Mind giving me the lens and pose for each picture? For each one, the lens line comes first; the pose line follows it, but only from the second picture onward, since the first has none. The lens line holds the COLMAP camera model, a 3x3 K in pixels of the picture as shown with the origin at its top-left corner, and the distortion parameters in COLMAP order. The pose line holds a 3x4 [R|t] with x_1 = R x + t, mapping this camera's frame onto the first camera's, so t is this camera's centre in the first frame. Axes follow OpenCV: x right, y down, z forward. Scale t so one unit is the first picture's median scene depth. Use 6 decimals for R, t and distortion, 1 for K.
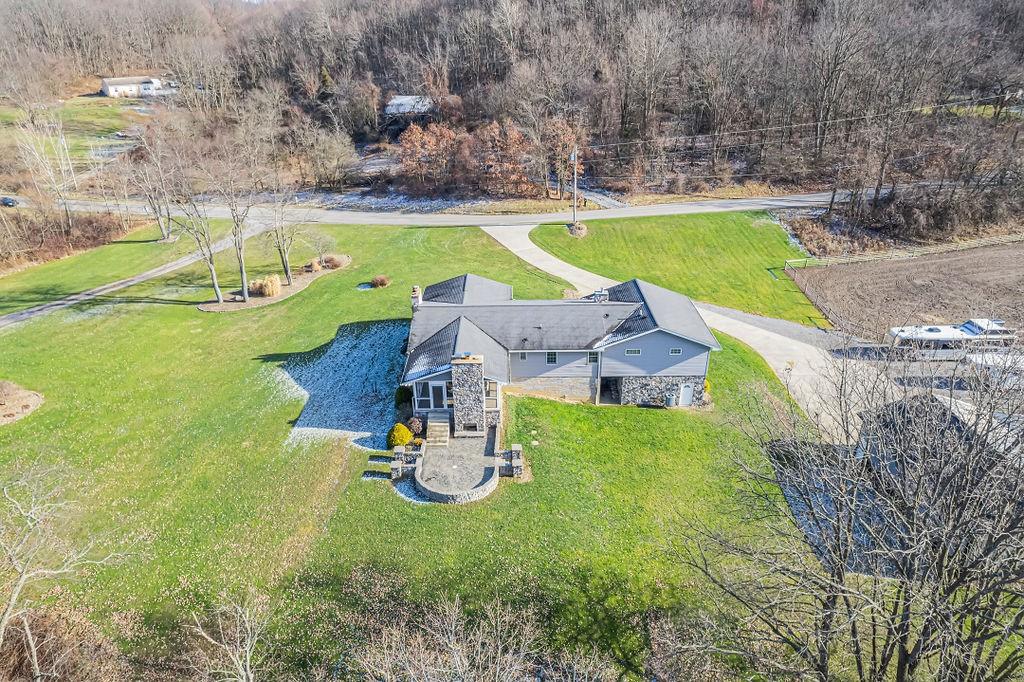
lens RADIAL K [[658.5, 0, 514.6], [0, 658.5, 337.1], [0, 0, 1]] dist [-0.070363, 0.064319]
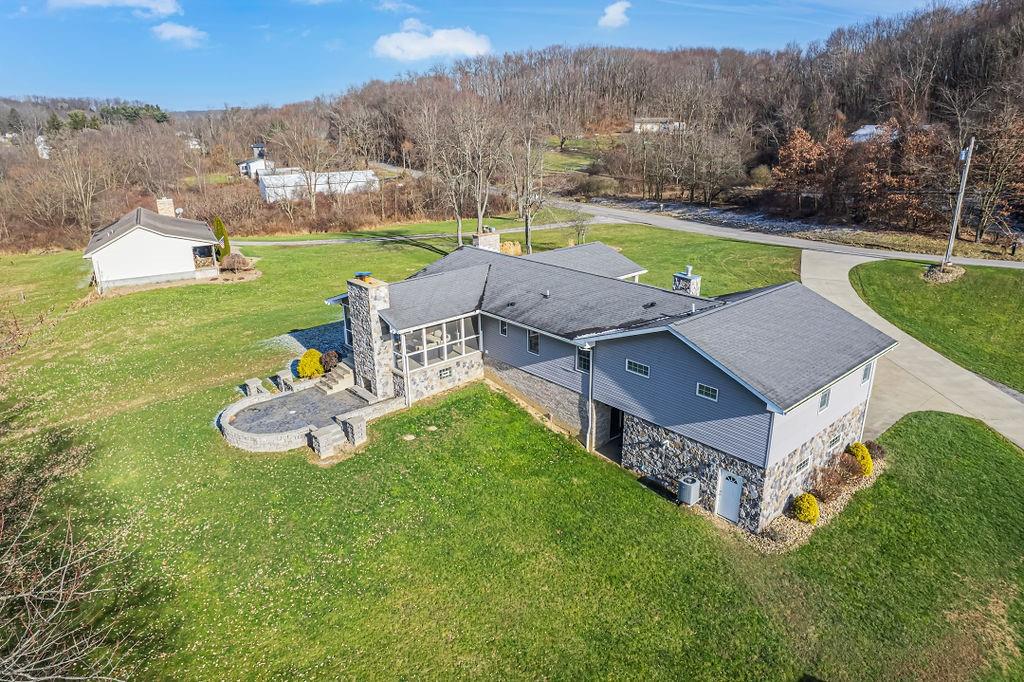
lens RADIAL K [[658.5, 0, 514.6], [0, 658.5, 337.1], [0, 0, 1]] dist [-0.070363, 0.064319]
pose [[0.654423, 0.242894, -0.716054, 0.404521], [-0.328174, 0.944396, 0.020421, 0.016951], [0.681199, 0.221626, 0.697747, 0.461064]]
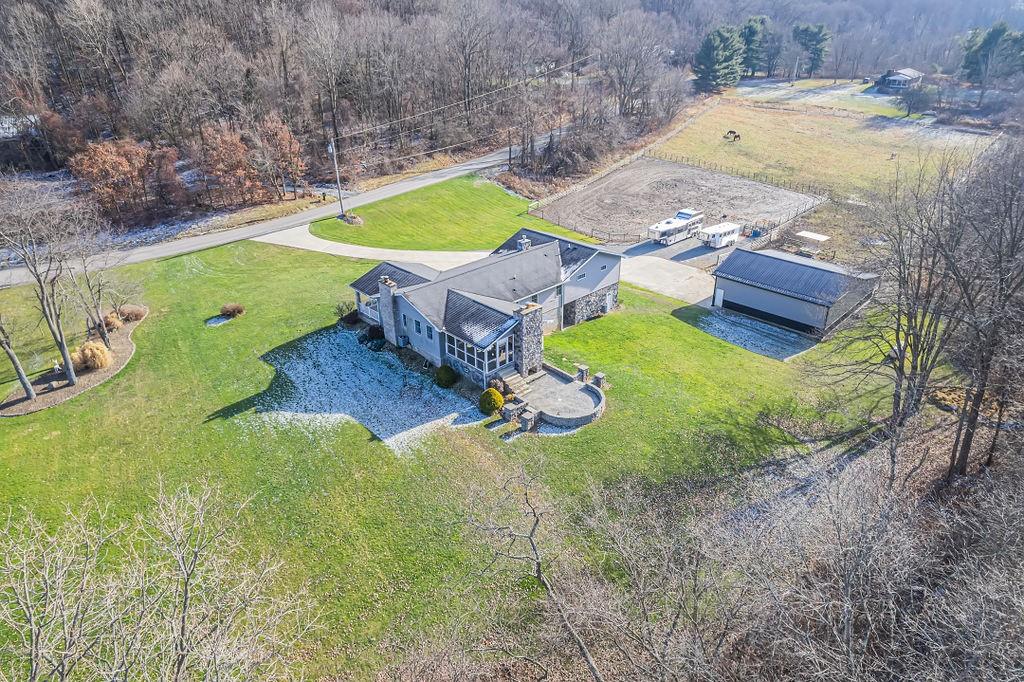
lens RADIAL K [[658.5, 0, 514.6], [0, 658.5, 337.1], [0, 0, 1]] dist [-0.070363, 0.064319]
pose [[0.724425, -0.307798, 0.616822, -0.576558], [0.308845, 0.944872, 0.108775, -0.035087], [-0.616298, 0.111703, 0.779551, 0.114047]]
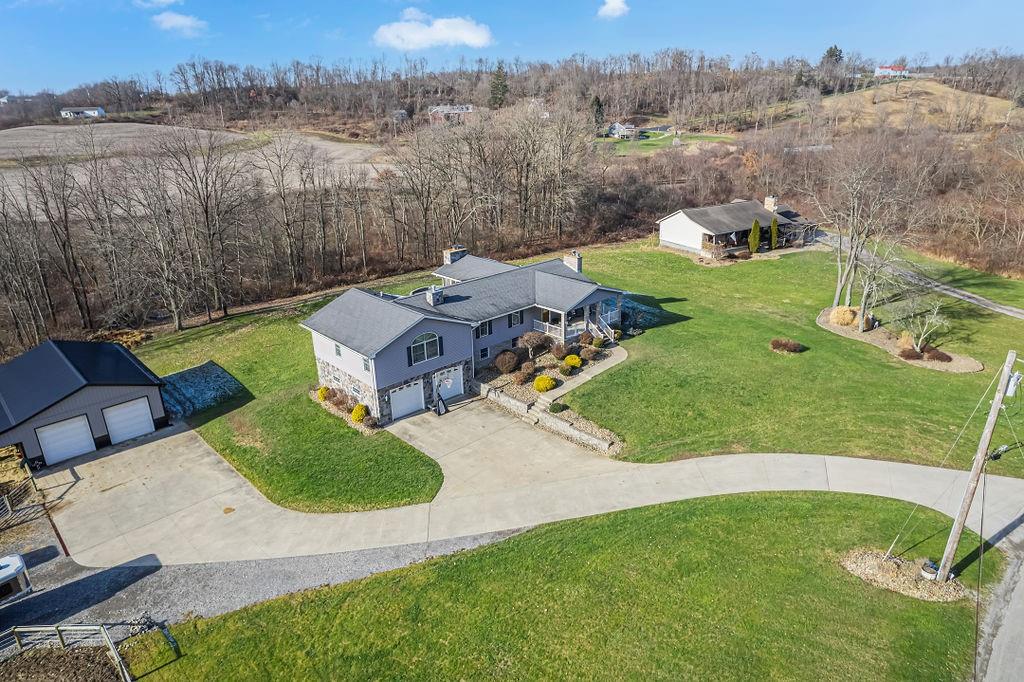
lens RADIAL K [[658.5, 0, 514.6], [0, 658.5, 337.1], [0, 0, 1]] dist [-0.070363, 0.064319]
pose [[-0.740319, 0.259558, -0.620127, 0.574037], [-0.271111, 0.728843, 0.628719, -0.569451], [0.615164, 0.633575, -0.469208, 1.383649]]
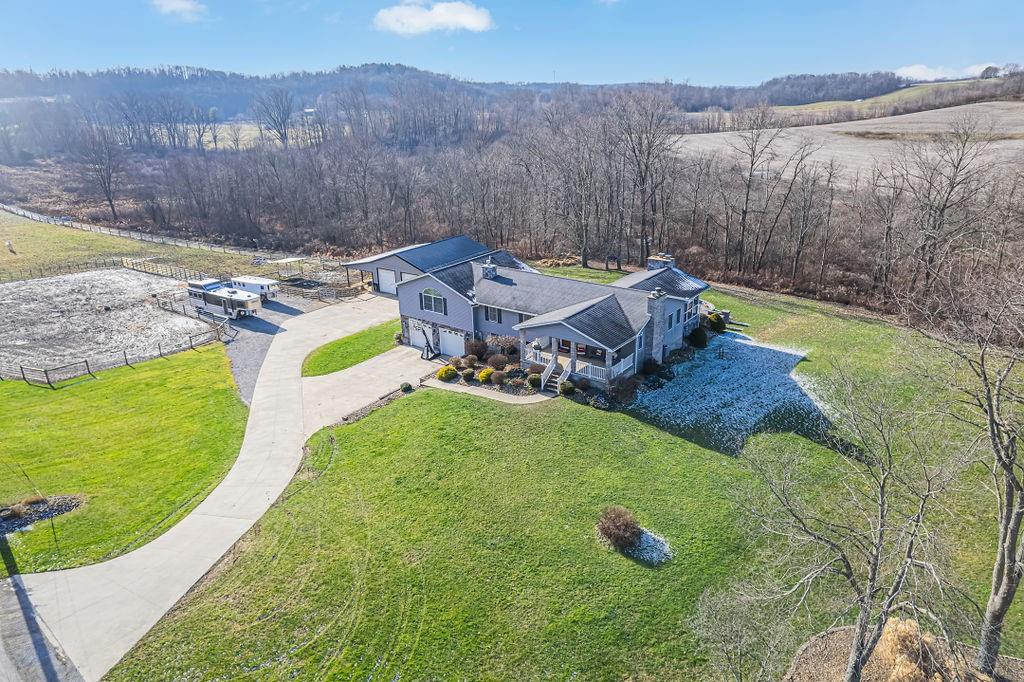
lens RADIAL K [[658.5, 0, 514.6], [0, 658.5, 337.1], [0, 0, 1]] dist [-0.070363, 0.064319]
pose [[-0.795849, -0.187079, 0.575869, -0.450290], [0.293109, 0.713177, 0.636762, -0.558560], [-0.529822, 0.675559, -0.512747, 1.406530]]
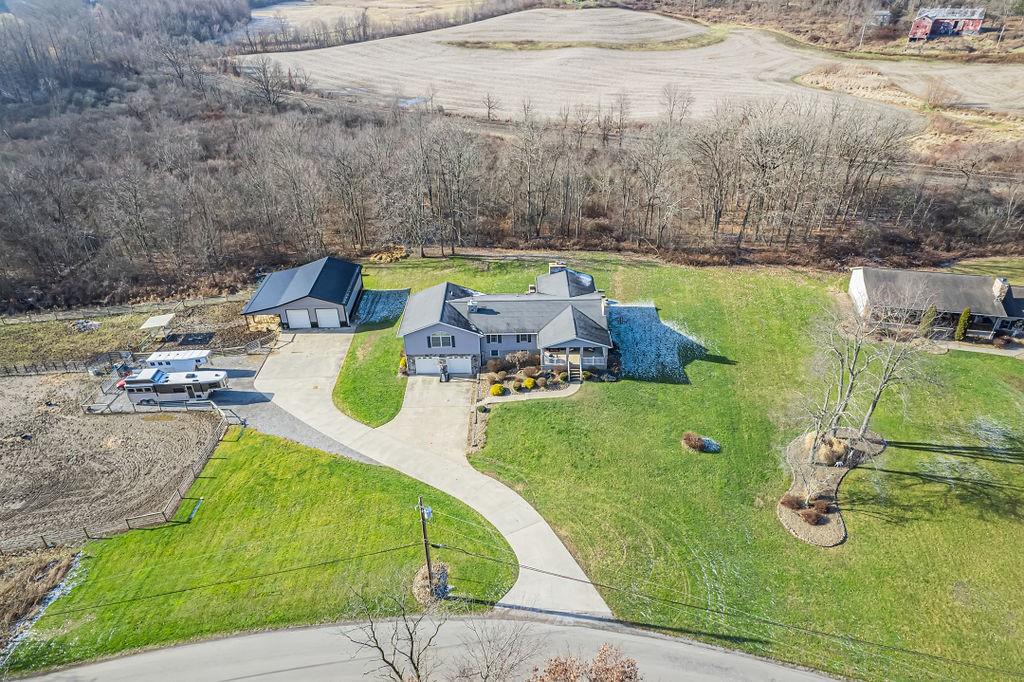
lens RADIAL K [[658.5, 0, 514.6], [0, 658.5, 337.1], [0, 0, 1]] dist [-0.070363, 0.064319]
pose [[-0.999640, 0.018142, 0.019751, 0.014004], [0.026425, 0.540568, 0.840885, -1.076243], [0.004578, 0.841104, -0.540853, 1.624055]]
